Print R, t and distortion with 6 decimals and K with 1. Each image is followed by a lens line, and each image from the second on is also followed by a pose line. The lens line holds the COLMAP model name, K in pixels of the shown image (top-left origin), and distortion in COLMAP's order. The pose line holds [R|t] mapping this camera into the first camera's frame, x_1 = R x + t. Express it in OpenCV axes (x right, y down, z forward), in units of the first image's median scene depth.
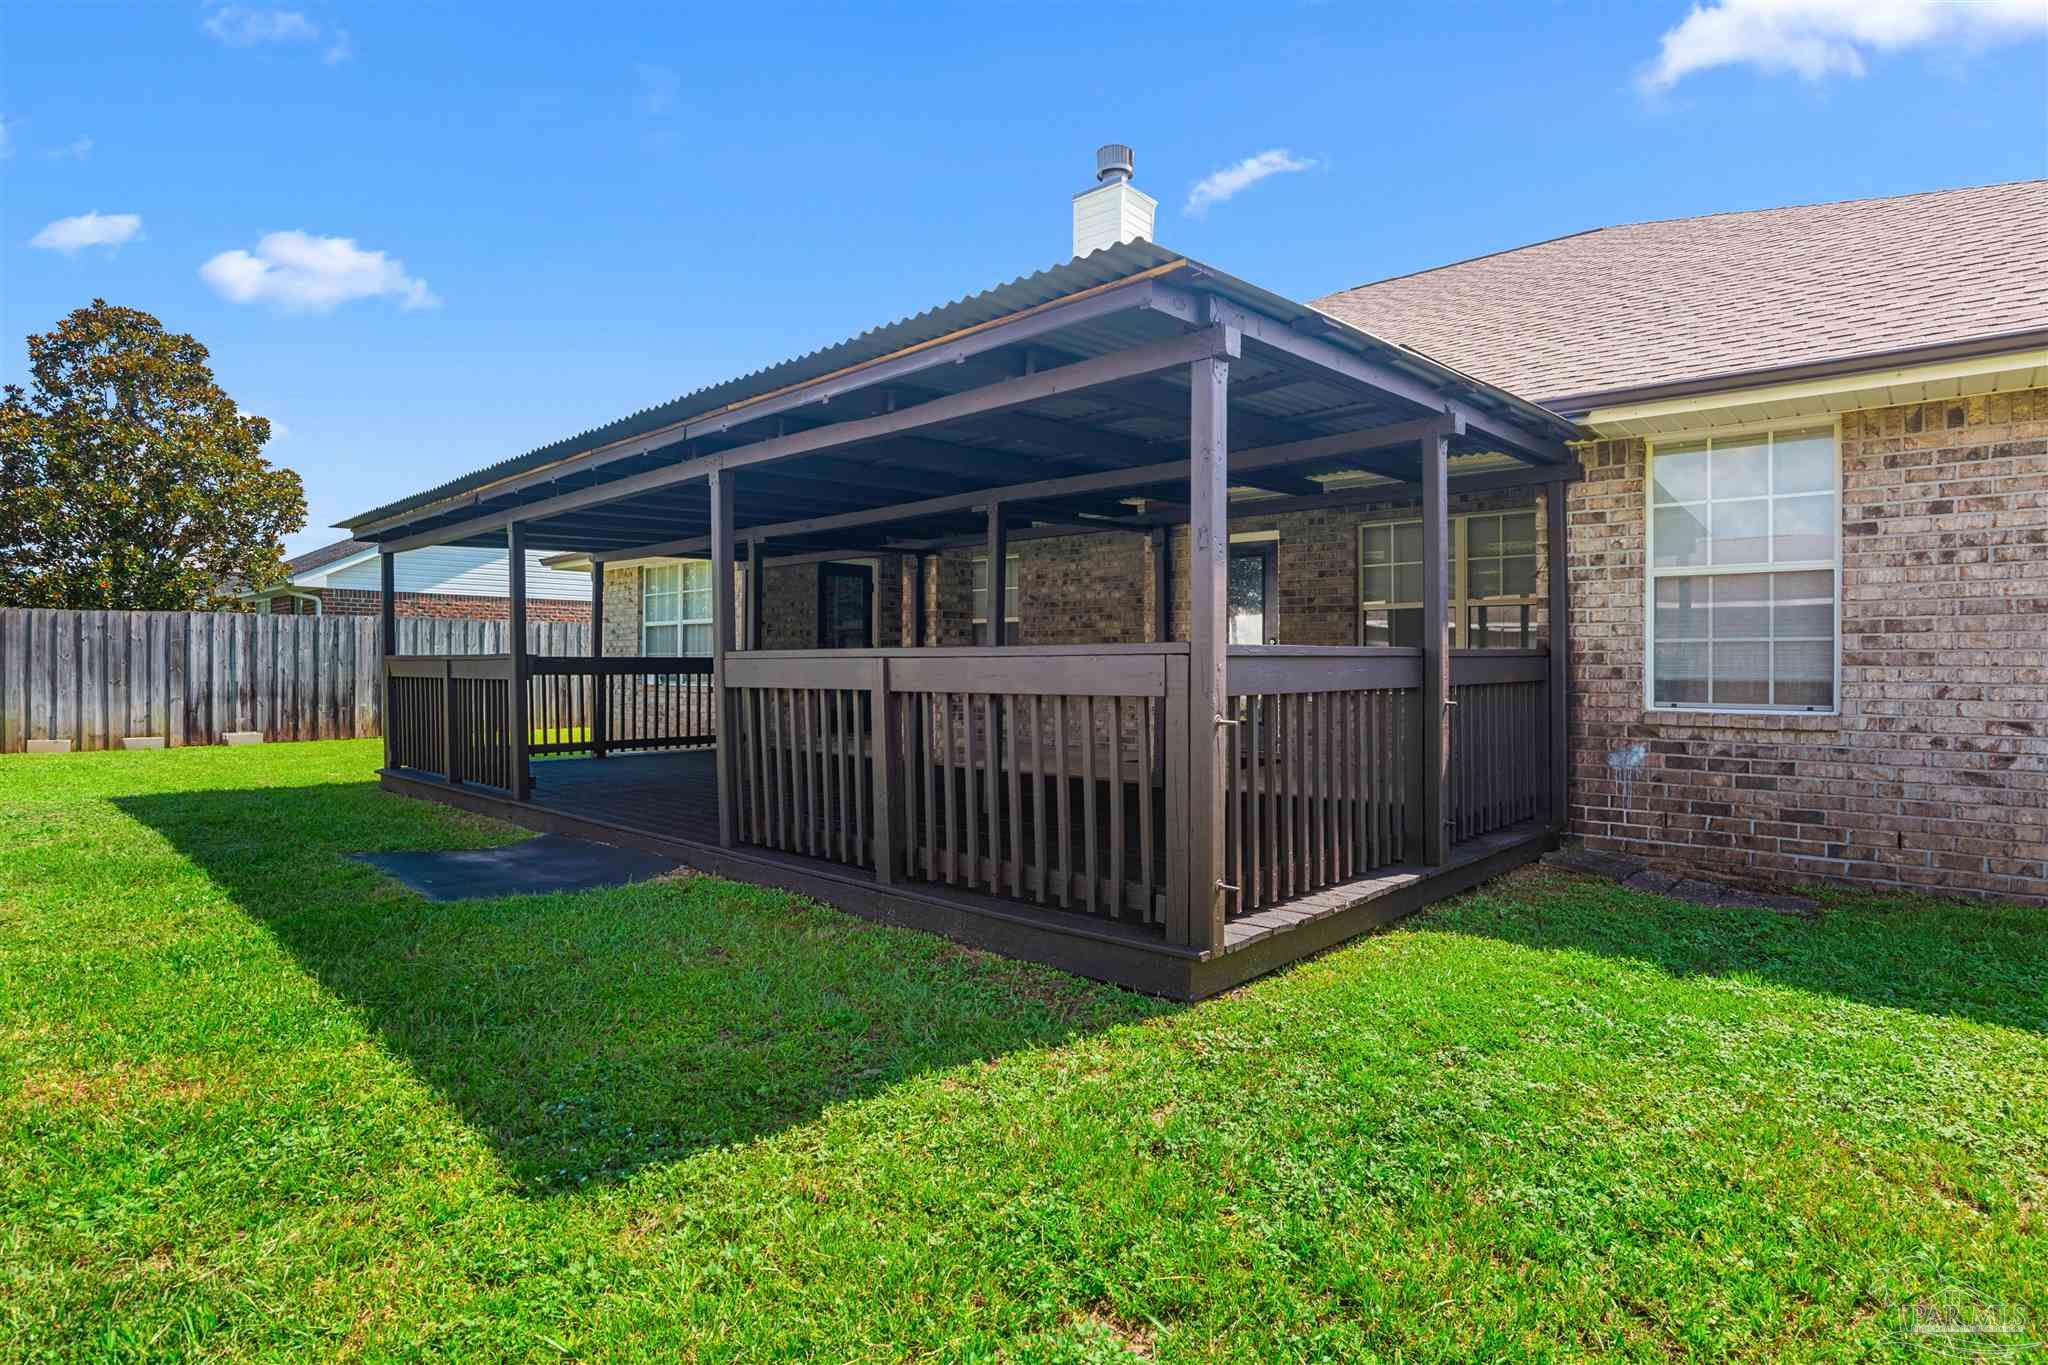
lens RADIAL K [[1055.9, 0, 1024.0], [0, 1055.9, 671.2], [0, 0, 1]] dist [-0.021686, 0.000530]
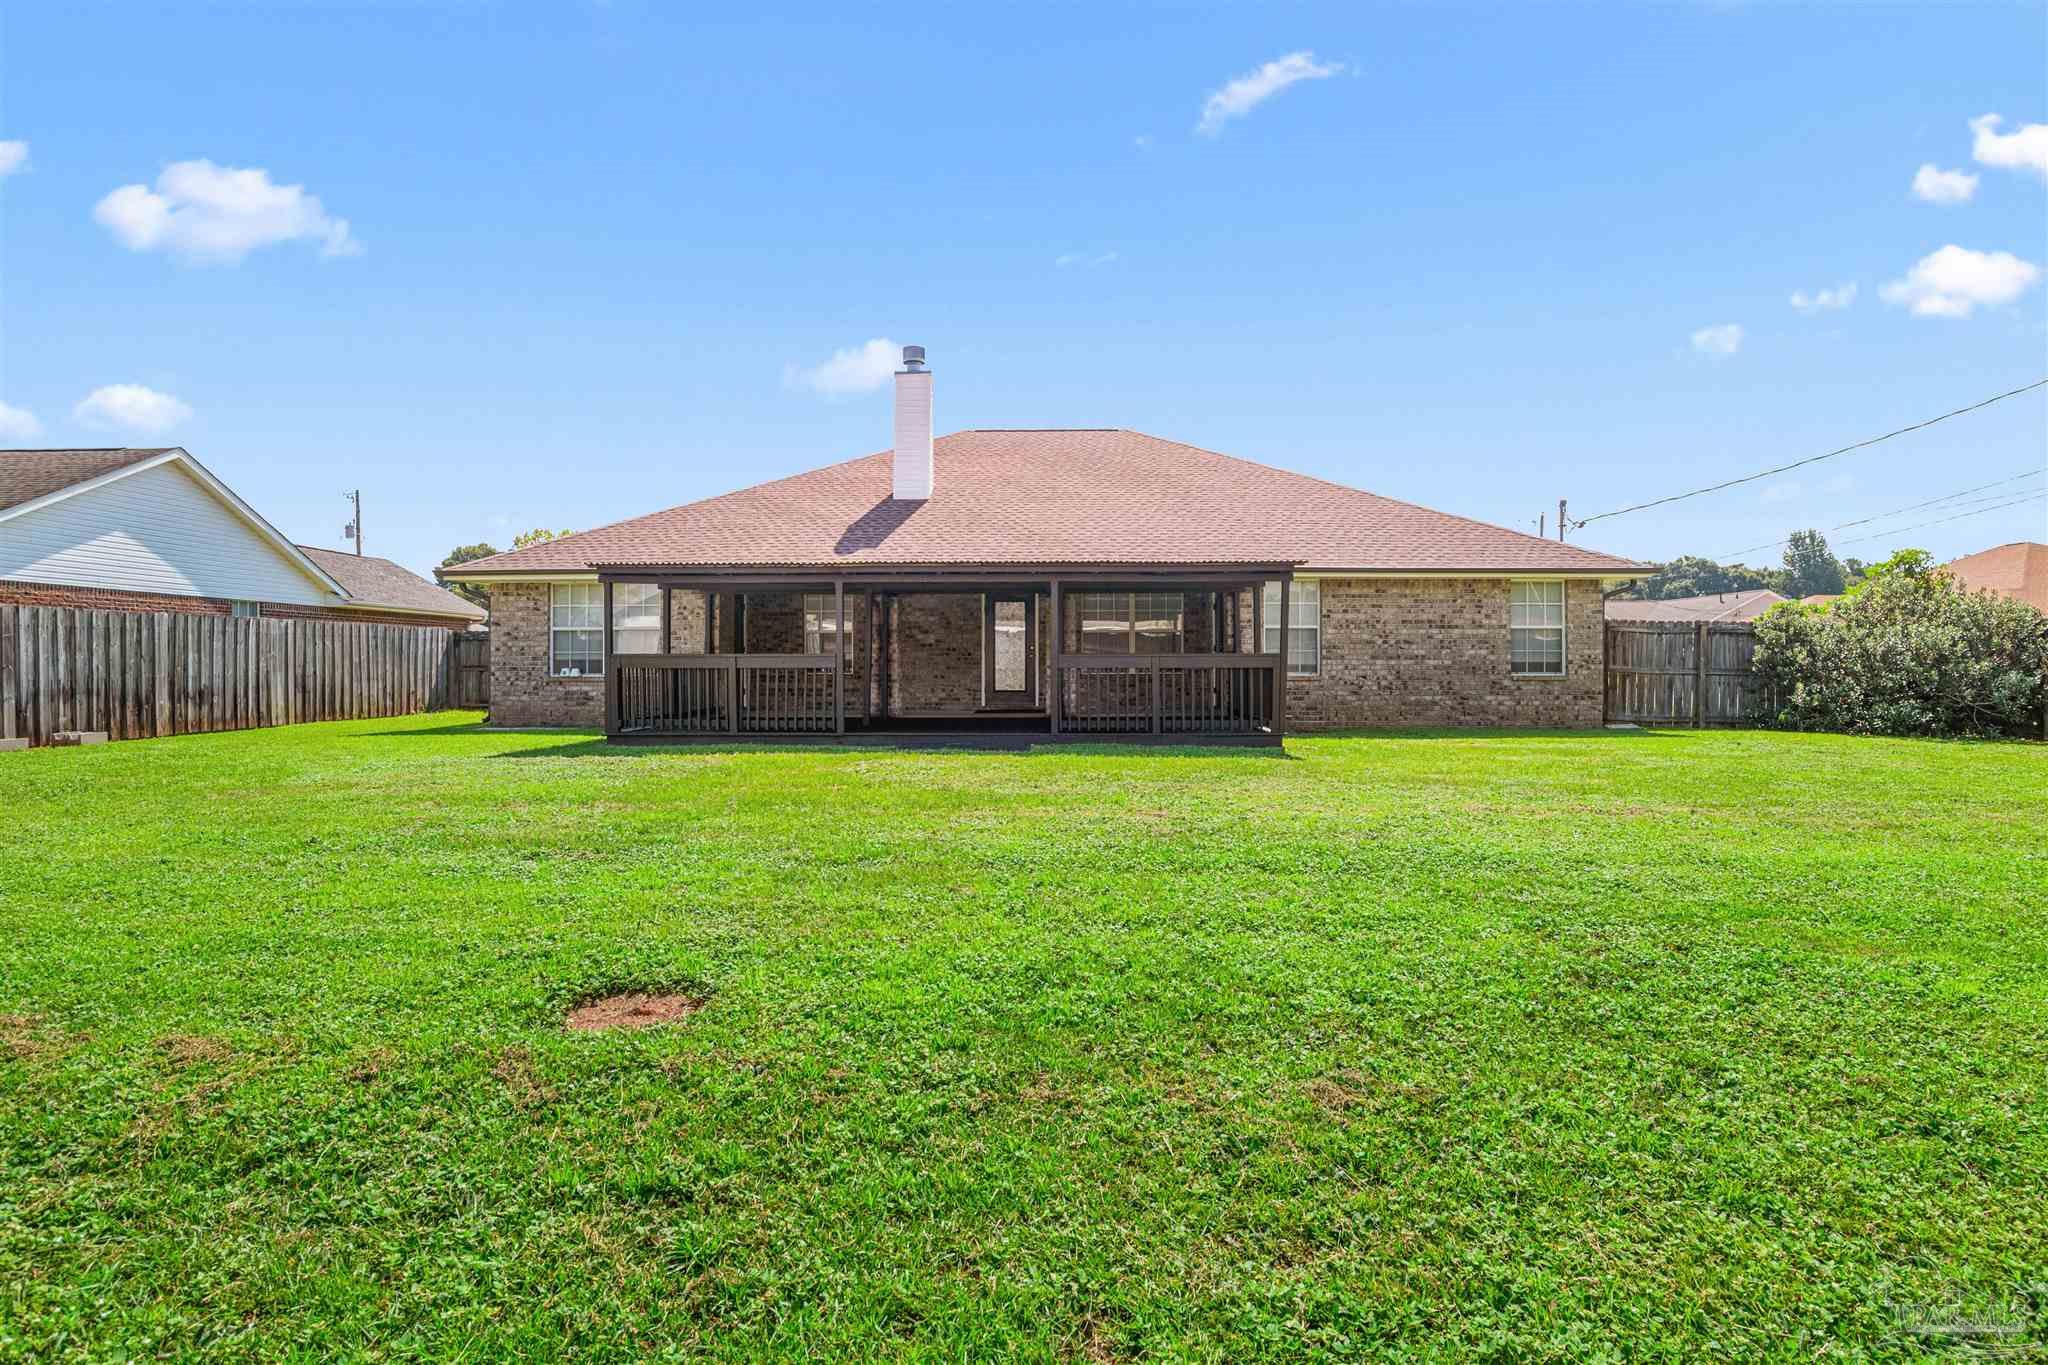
lens RADIAL K [[1055.9, 0, 1028.8], [0, 1055.9, 666.5], [0, 0, 1]] dist [-0.021686, 0.000530]
pose [[0.745691, -0.003501, 0.666283, -0.724539], [0.006370, 0.999978, -0.001875, 0.005838], [-0.666262, 0.005642, 0.745696, -0.284596]]
